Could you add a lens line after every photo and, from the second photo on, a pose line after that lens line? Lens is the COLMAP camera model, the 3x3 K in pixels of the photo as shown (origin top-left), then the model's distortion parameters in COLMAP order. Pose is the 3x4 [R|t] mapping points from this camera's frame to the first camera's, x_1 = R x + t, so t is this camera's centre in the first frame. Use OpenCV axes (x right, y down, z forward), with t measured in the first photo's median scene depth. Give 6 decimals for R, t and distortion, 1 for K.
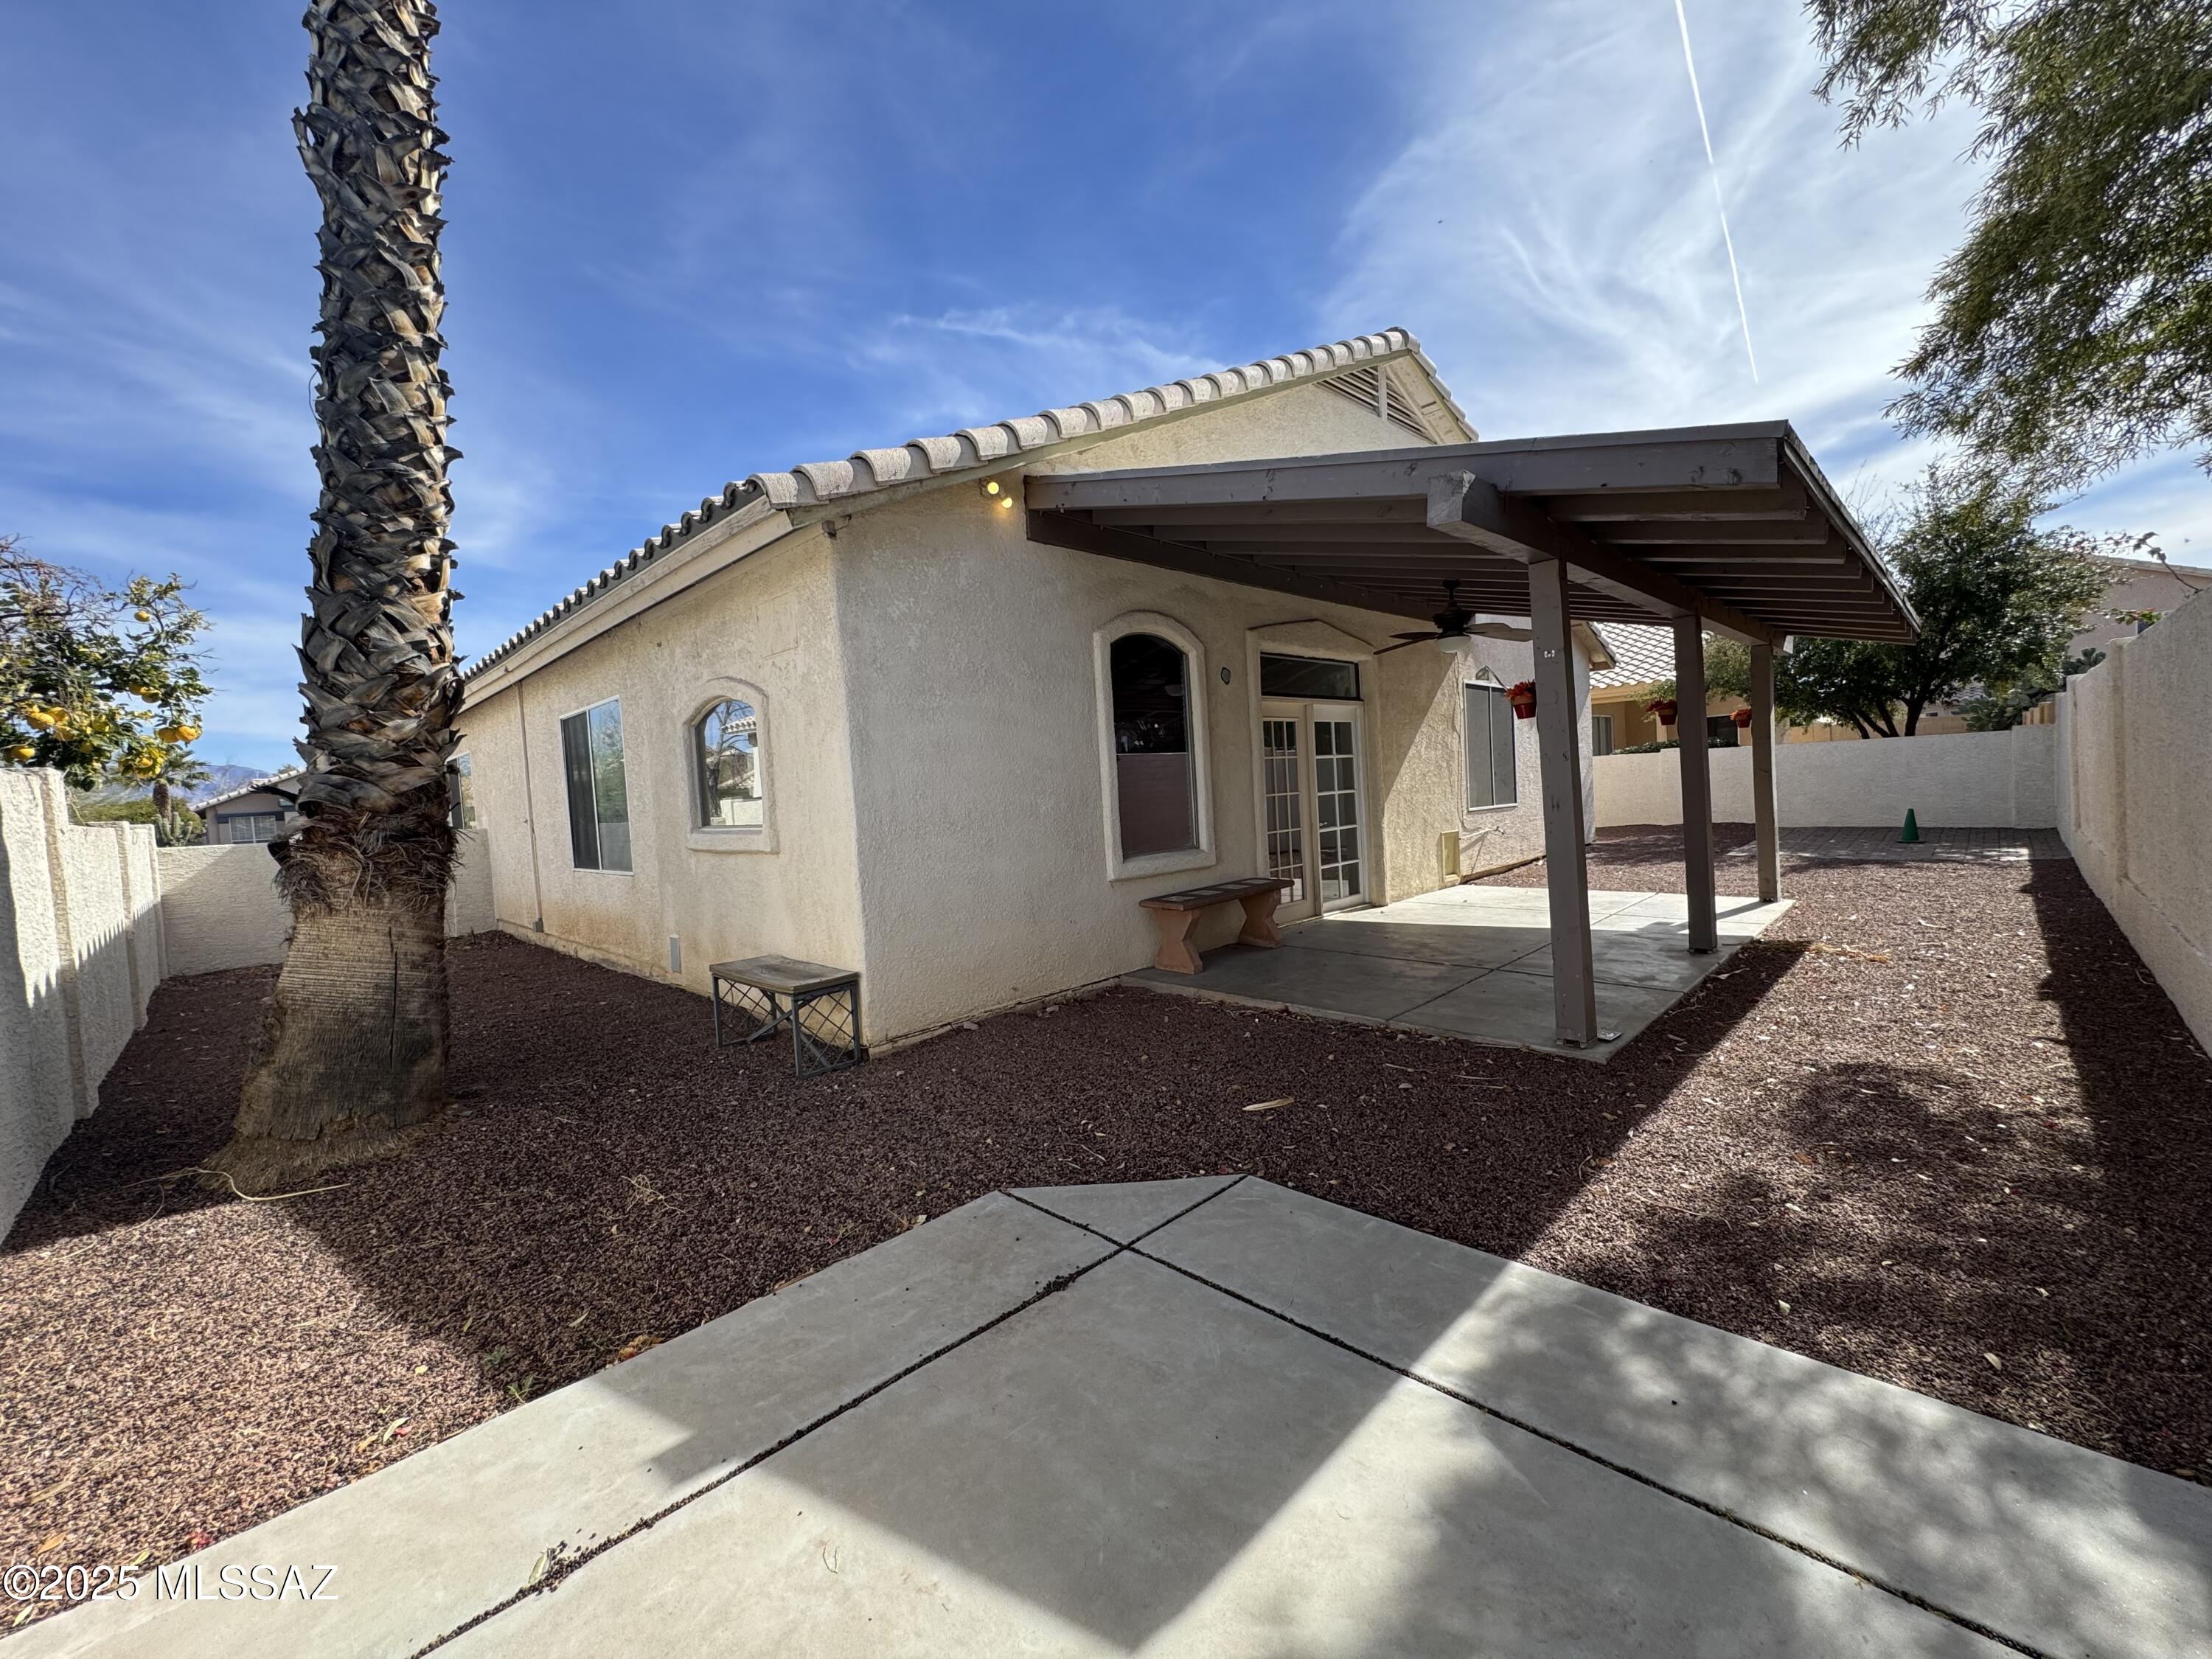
lens RADIAL K [[880.1, 0, 1113.1], [0, 880.1, 821.5], [0, 0, 1]] dist [0.009363, 0.000055]
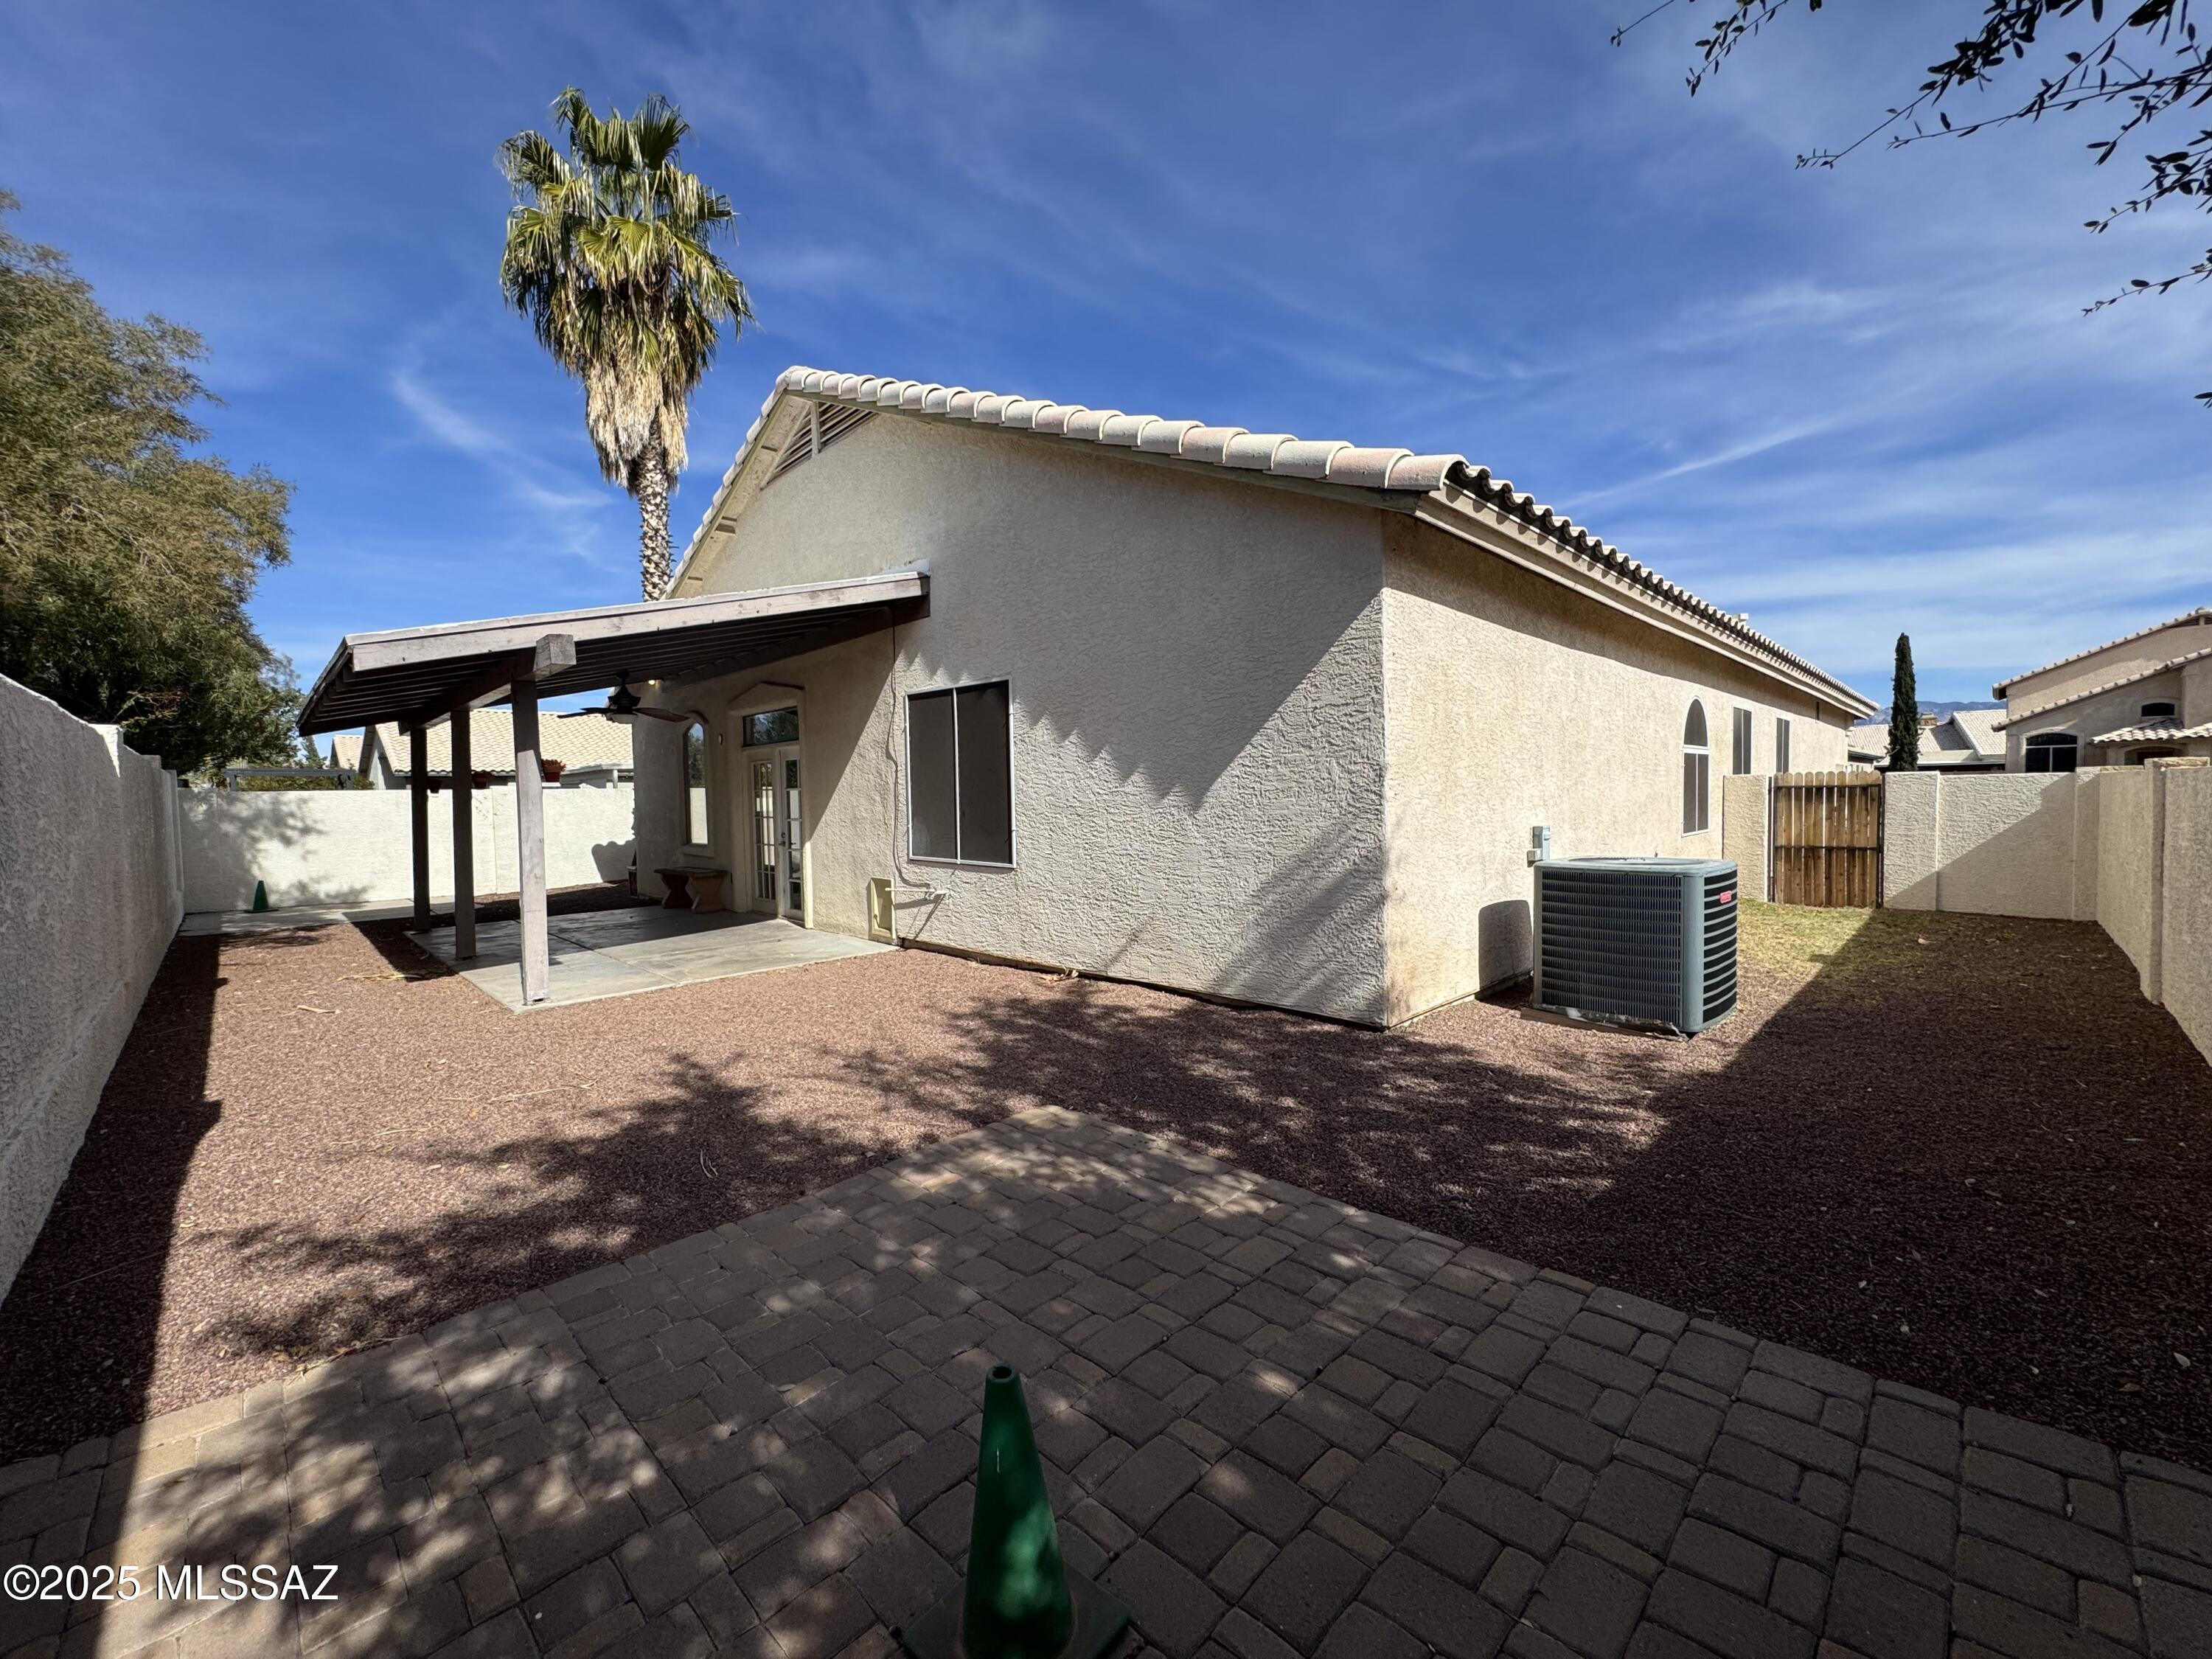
lens RADIAL K [[880.1, 0, 1113.2], [0, 880.1, 829.8], [0, 0, 1]] dist [0.009363, 0.000055]
pose [[0.005531, 0.102532, -0.994714, 1.273301], [-0.004735, 0.994721, 0.102506, -0.127862], [0.999973, 0.004143, 0.005988, 1.263548]]
